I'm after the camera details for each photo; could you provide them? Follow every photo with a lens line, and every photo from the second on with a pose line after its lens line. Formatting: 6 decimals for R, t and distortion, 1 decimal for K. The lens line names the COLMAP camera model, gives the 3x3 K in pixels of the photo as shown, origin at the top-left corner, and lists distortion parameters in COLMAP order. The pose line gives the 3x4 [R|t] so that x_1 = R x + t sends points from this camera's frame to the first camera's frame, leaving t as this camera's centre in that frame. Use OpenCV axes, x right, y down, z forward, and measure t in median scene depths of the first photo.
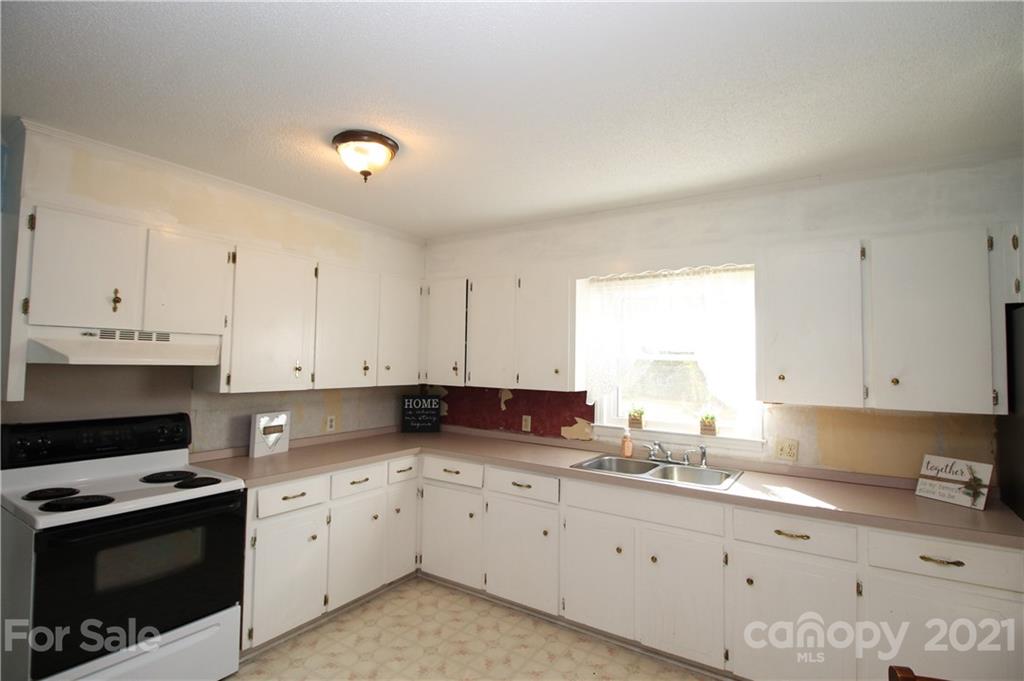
lens RADIAL K [[482.5, 0, 512.0], [0, 482.5, 340.5], [0, 0, 1]] dist [-0.022287, -0.001391]
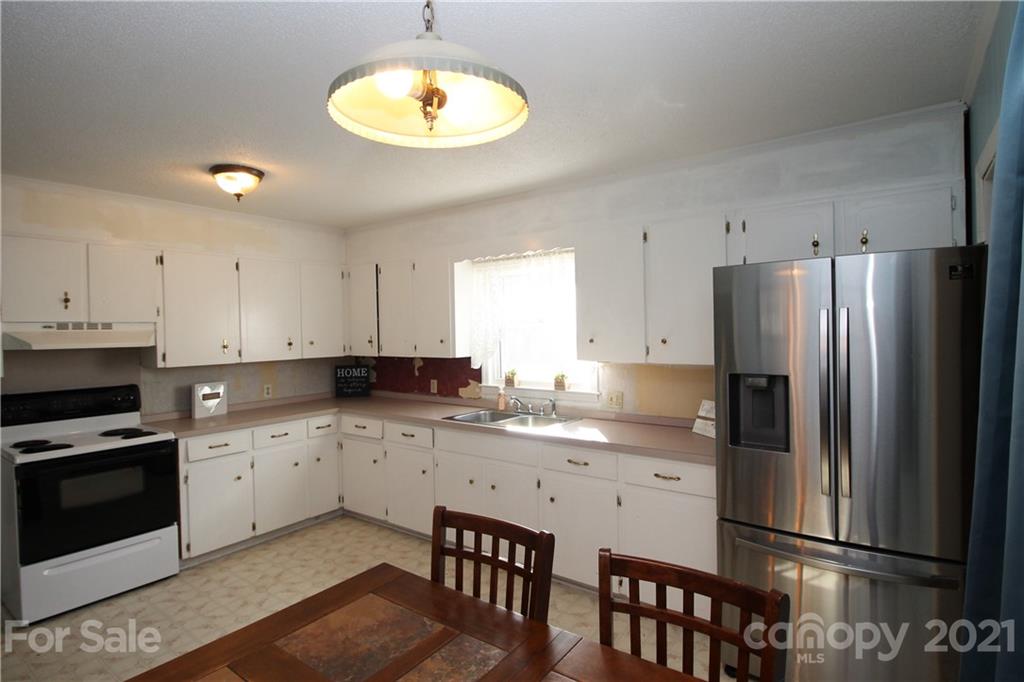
lens RADIAL K [[499.4, 0, 512.0], [0, 499.4, 341.0], [0, 0, 1]] dist [-0.025630, -0.000197]
pose [[0.998446, -0.034145, -0.044034, 0.356879], [0.036939, 0.997249, 0.064272, -0.010115], [0.041718, -0.065799, 0.996960, -0.243306]]
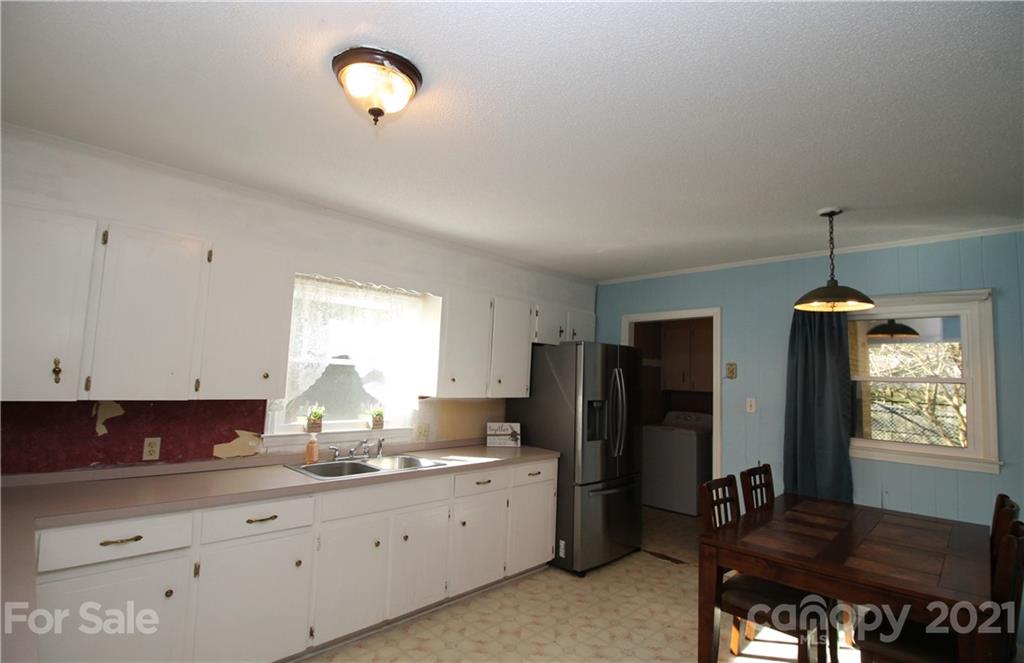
lens RADIAL K [[478.5, 0, 512.0], [0, 478.5, 331.5], [0, 0, 1]] dist [-0.035106, -0.000032]
pose [[0.209313, 0.073839, 0.975057, -0.697477], [-0.075231, 0.995405, -0.059231, 0.002932], [-0.974950, -0.060956, 0.213907, 0.454134]]
